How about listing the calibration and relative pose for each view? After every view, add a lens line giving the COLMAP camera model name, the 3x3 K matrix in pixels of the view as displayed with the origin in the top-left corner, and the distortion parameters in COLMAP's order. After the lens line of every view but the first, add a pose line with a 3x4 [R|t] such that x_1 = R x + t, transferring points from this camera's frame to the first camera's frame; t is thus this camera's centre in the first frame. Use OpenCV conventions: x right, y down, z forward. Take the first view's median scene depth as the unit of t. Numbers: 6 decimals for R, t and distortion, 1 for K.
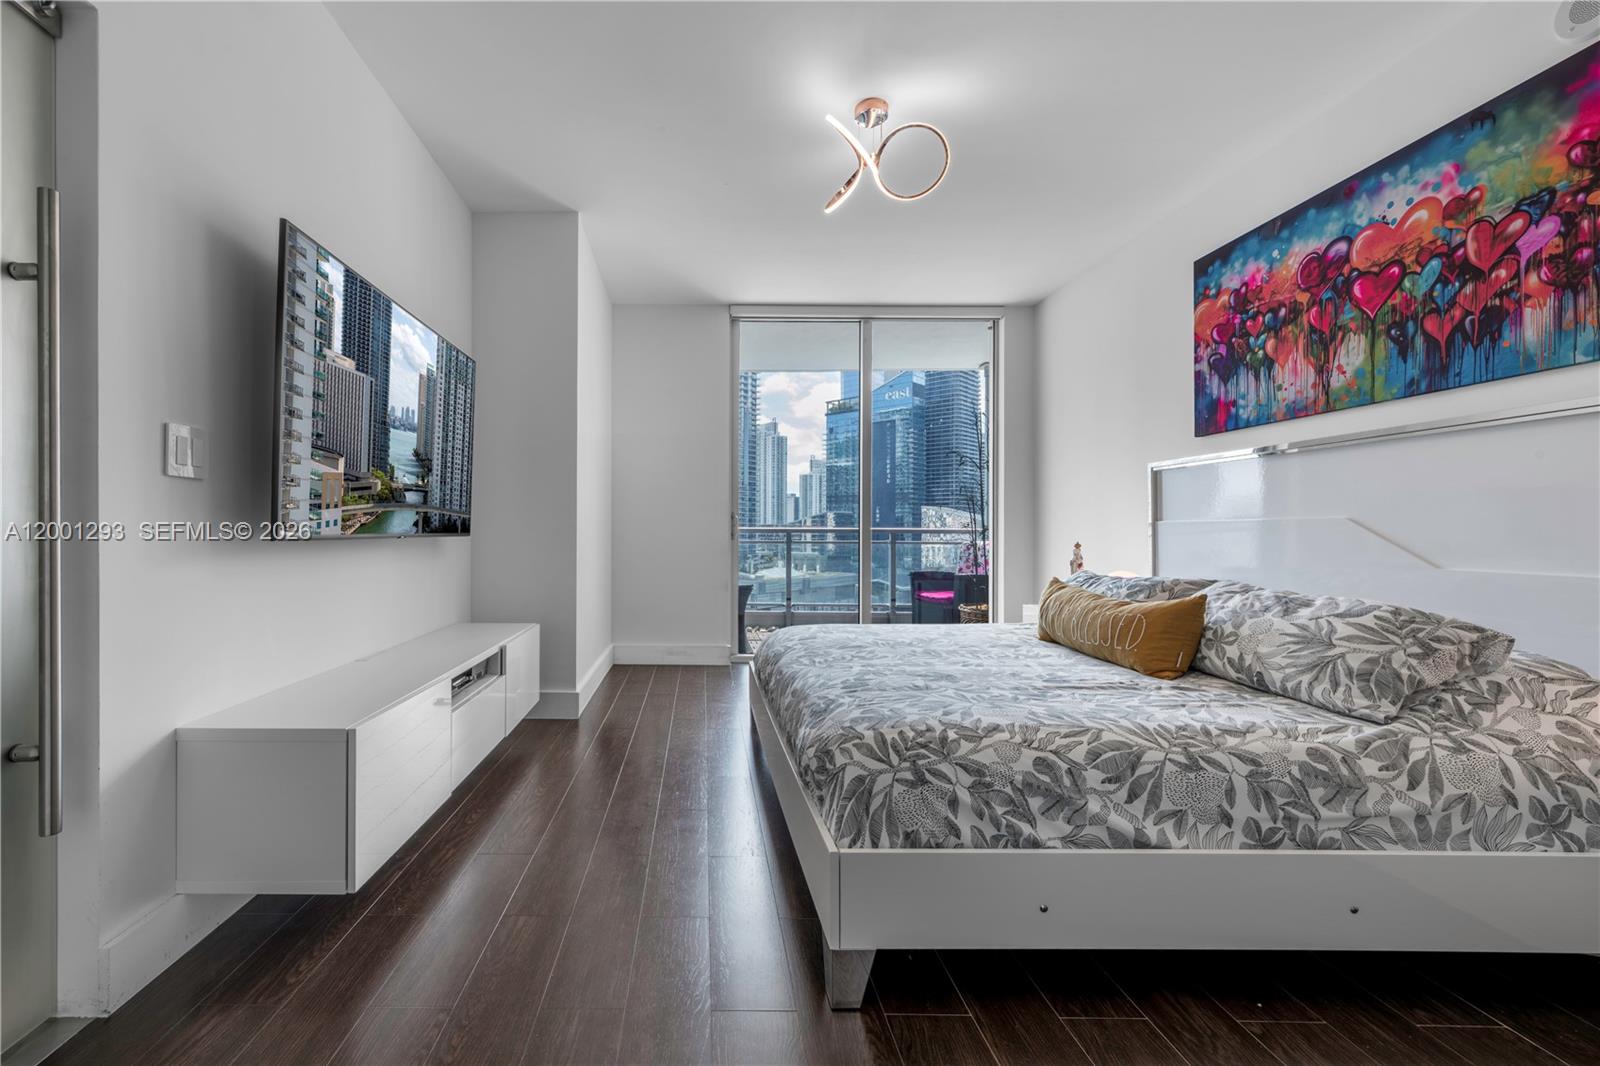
lens RADIAL K [[717.4, 0, 792.4], [0, 717.4, 526.6], [0, 0, 1]] dist [-0.002433, 0.000784]
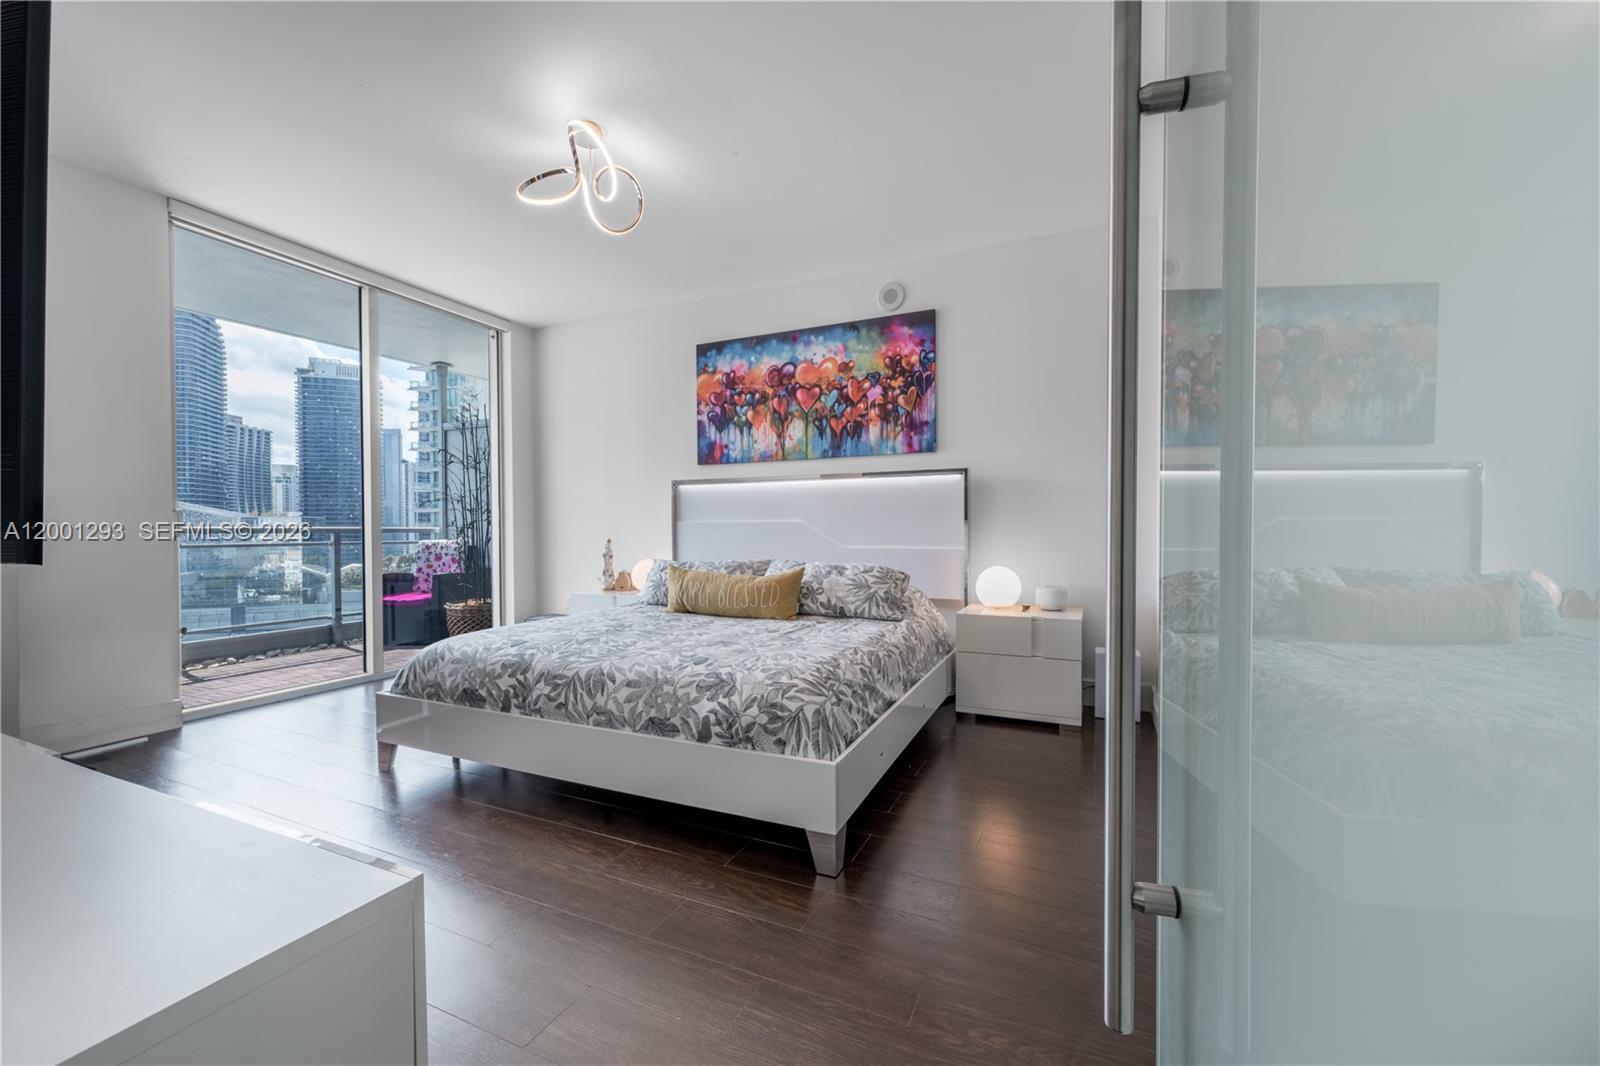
lens RADIAL K [[634.1, 0, 788.0], [0, 634.1, 536.6], [0, 0, 1]] dist [-0.000712, -0.000103]
pose [[0.401467, -0.013187, 0.915779, -0.698109], [-0.002537, 0.999876, 0.015510, 0.000835], [-0.915870, -0.008550, 0.401384, 0.388797]]
